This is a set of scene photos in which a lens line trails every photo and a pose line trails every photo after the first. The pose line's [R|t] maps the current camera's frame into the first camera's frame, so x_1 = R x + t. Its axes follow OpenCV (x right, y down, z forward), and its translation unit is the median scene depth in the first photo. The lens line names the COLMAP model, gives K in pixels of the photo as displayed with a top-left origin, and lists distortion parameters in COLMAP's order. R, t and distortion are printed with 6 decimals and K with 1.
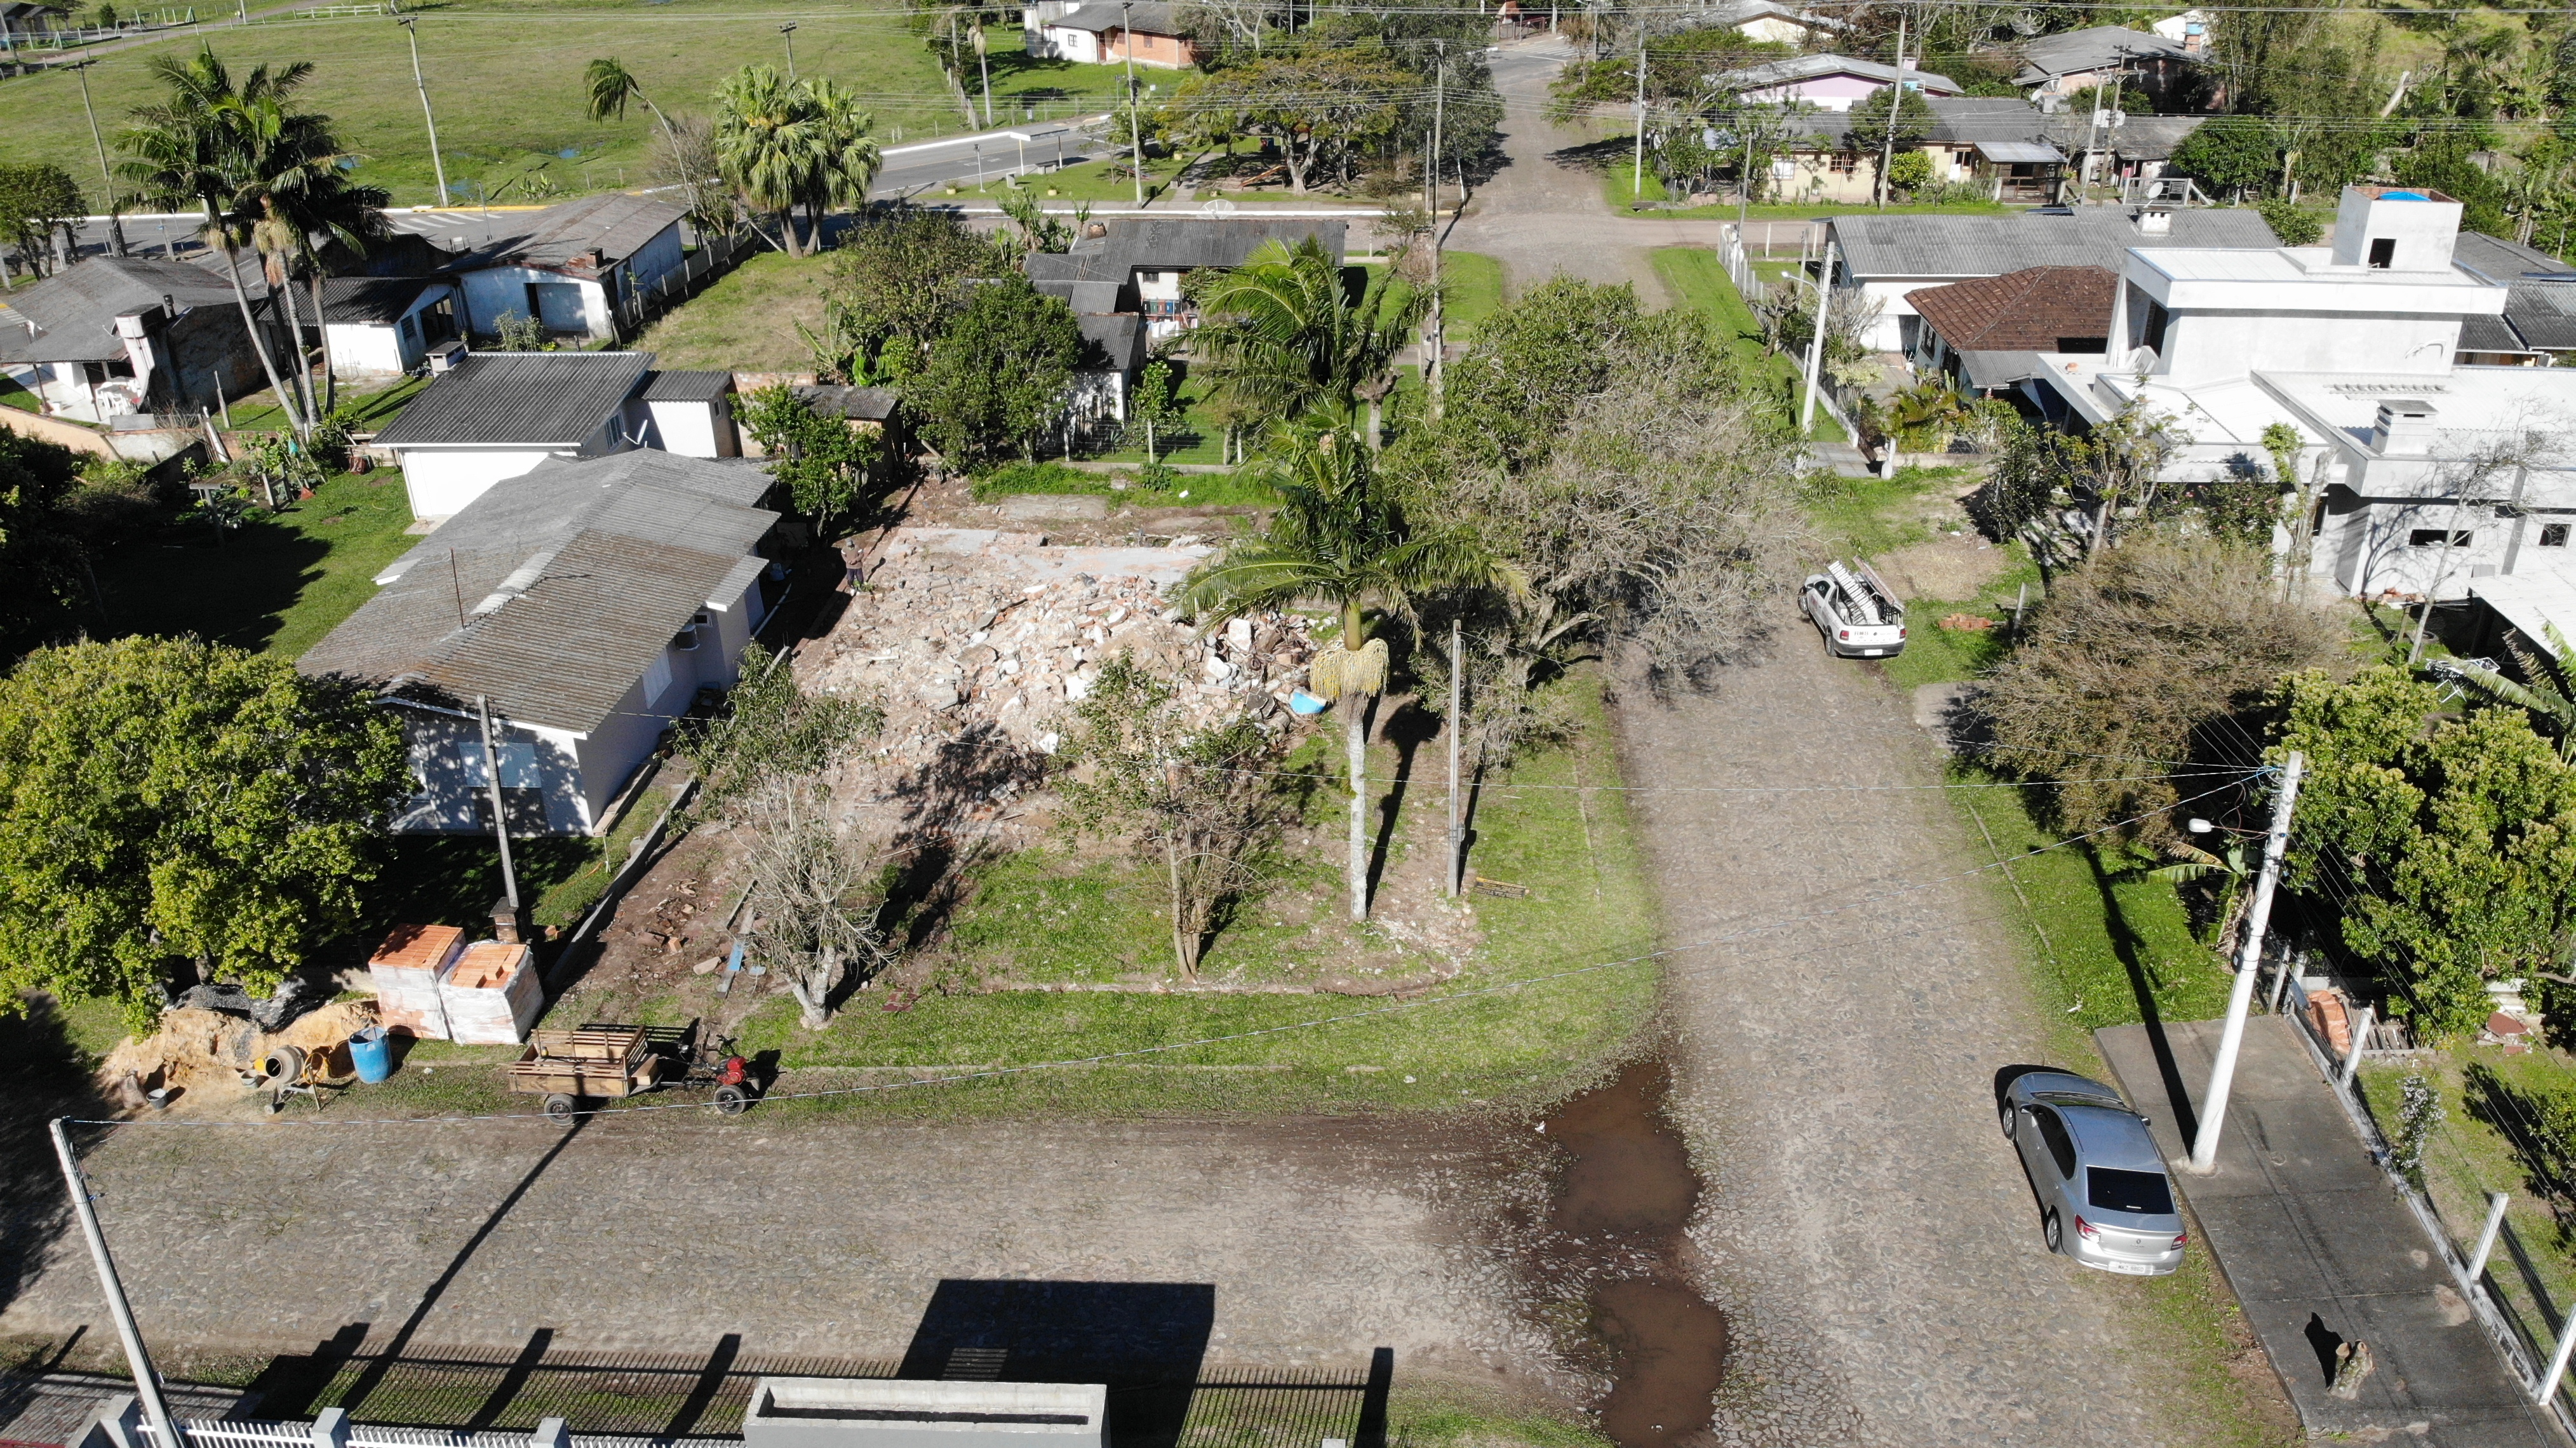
lens RADIAL K [[1870.4, 0, 1272.3], [0, 1870.4, 715.5], [0, 0, 1]] dist [0.054797, -0.150167]
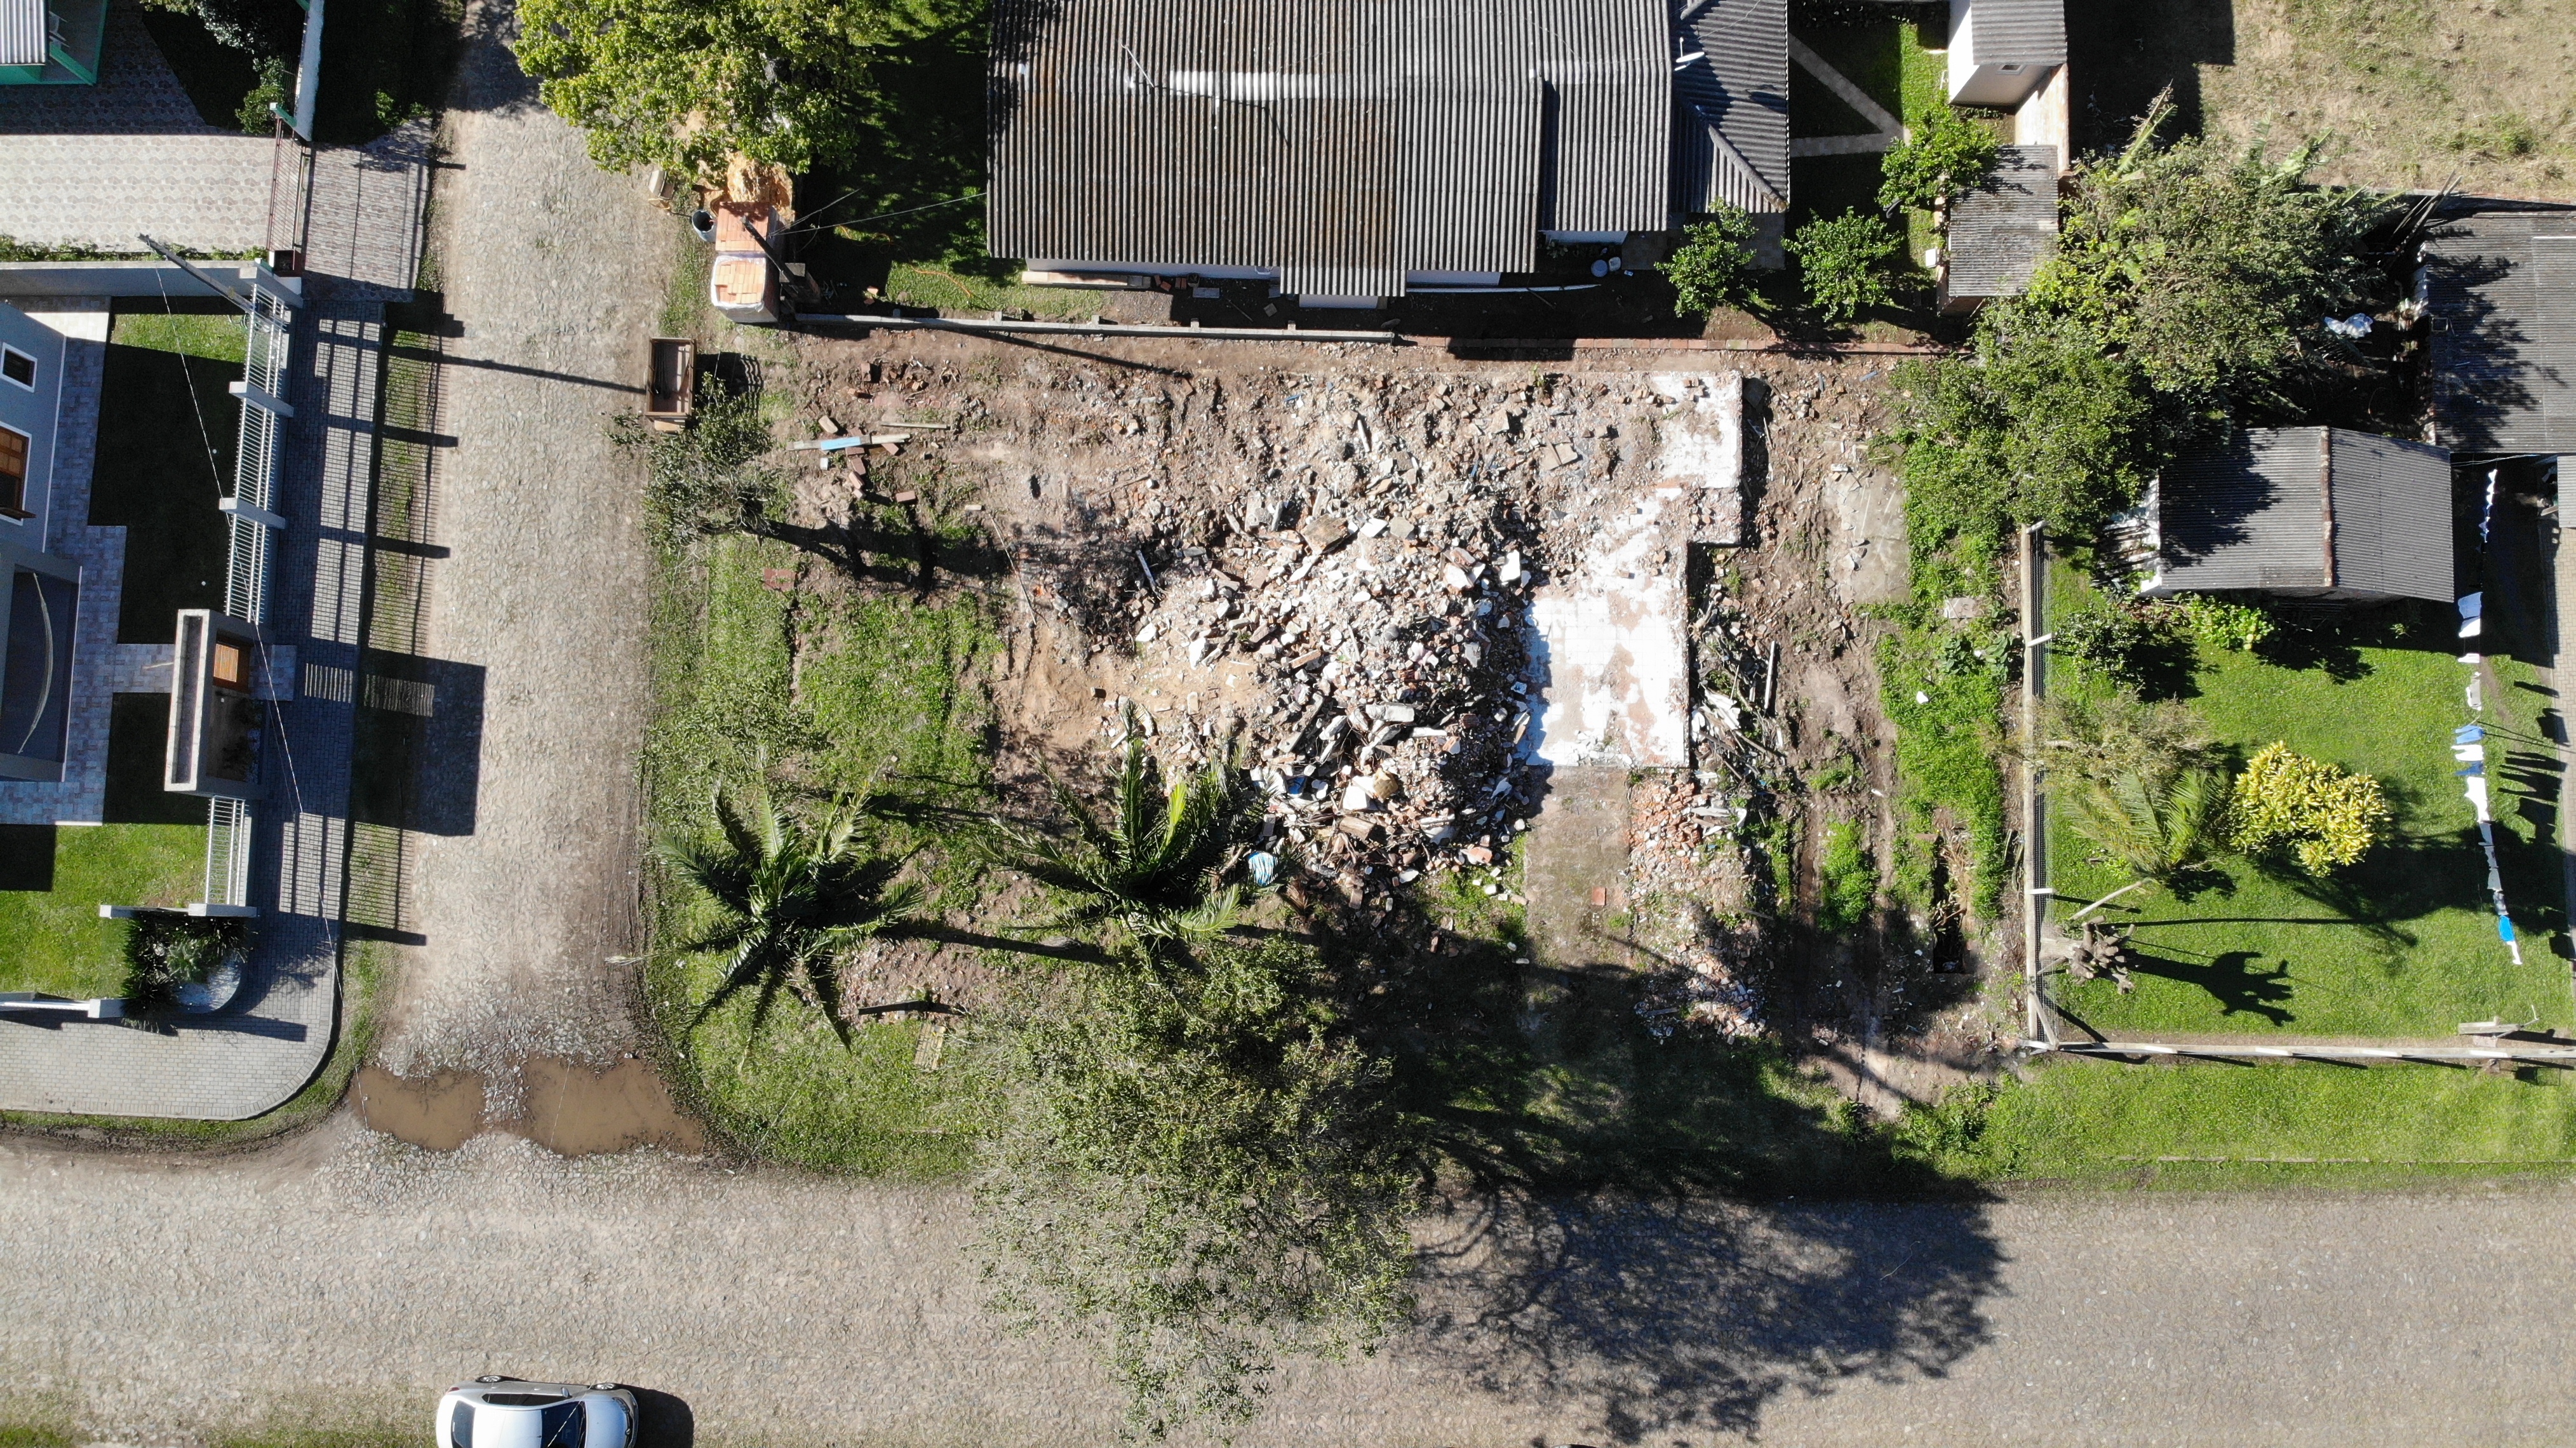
lens RADIAL K [[1878.2, 0, 1262.5], [0, 1878.2, 717.8], [0, 0, 1]] dist [0.106796, -0.234980]
pose [[0.041325, 0.992645, -0.113792, 0.044371], [-0.454425, 0.120102, 0.882652, -0.785893], [0.889826, 0.015234, 0.456045, 0.461235]]
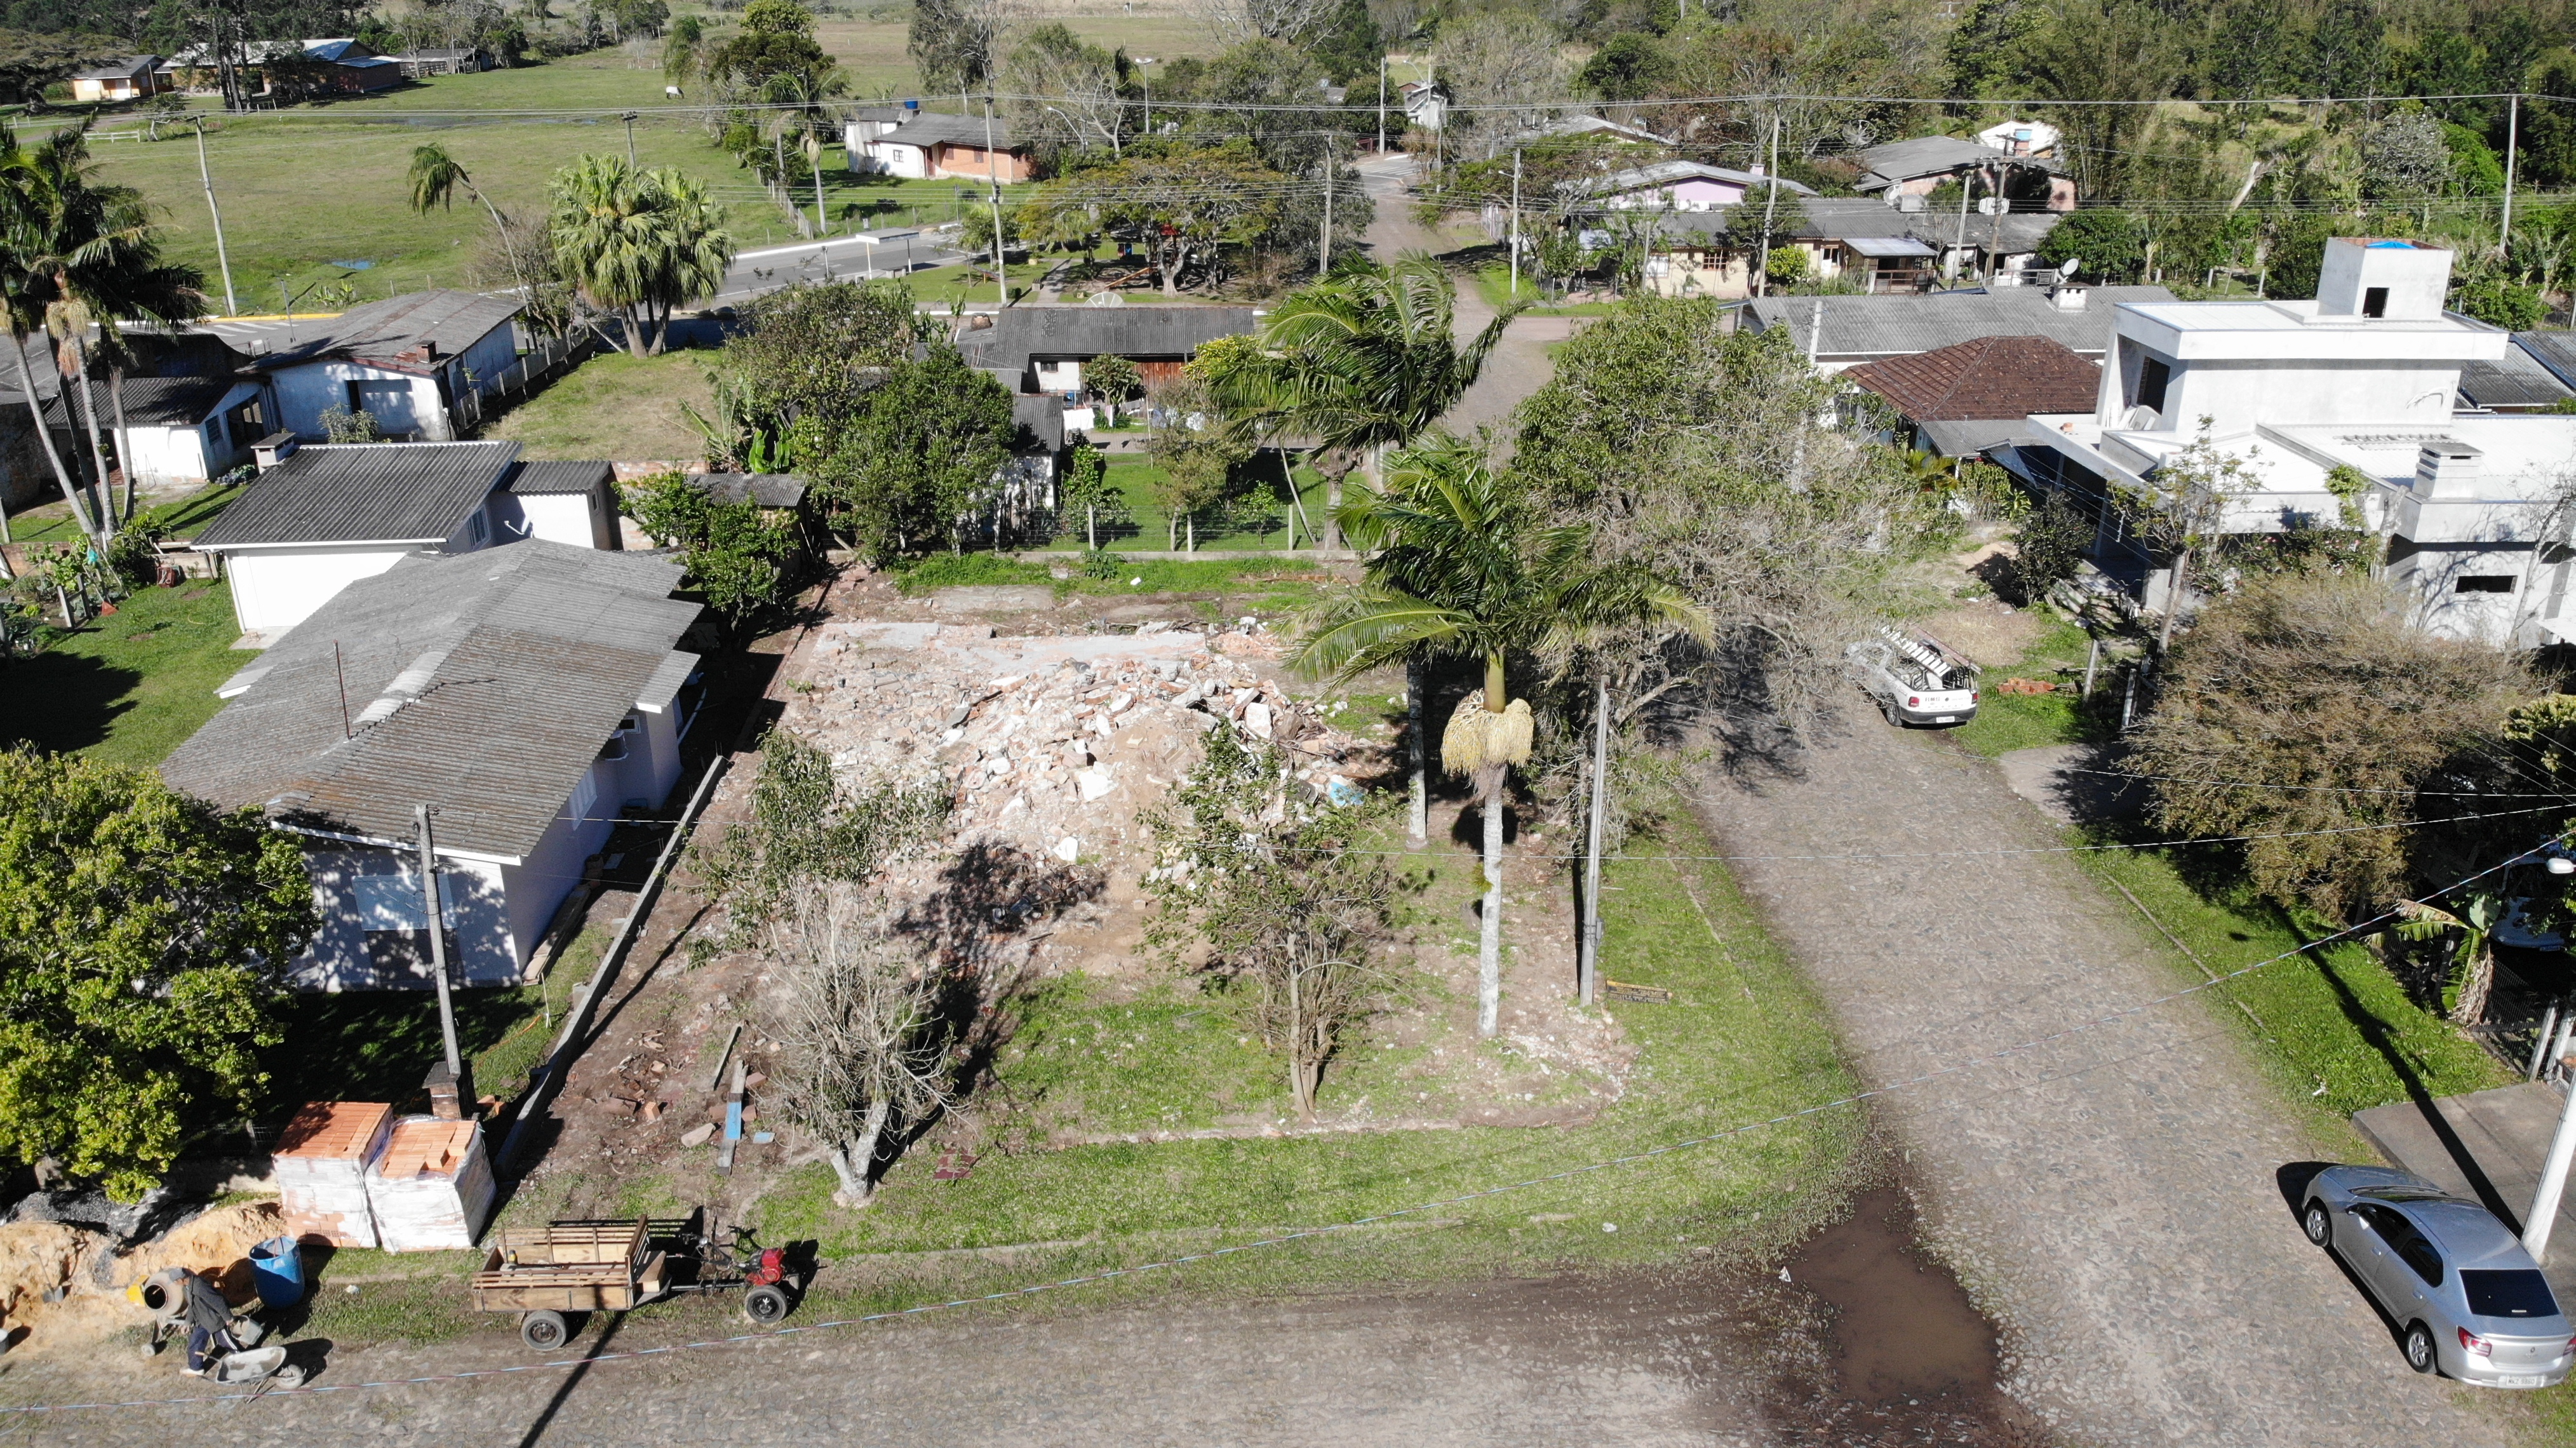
lens RADIAL K [[1870.4, 0, 1272.3], [0, 1870.4, 715.5], [0, 0, 1]] dist [0.054797, -0.150167]
pose [[0.992960, -0.031135, 0.114283, -0.098457], [0.039444, 0.996684, -0.071173, 0.014707], [-0.111688, 0.075180, 0.990895, 0.112500]]
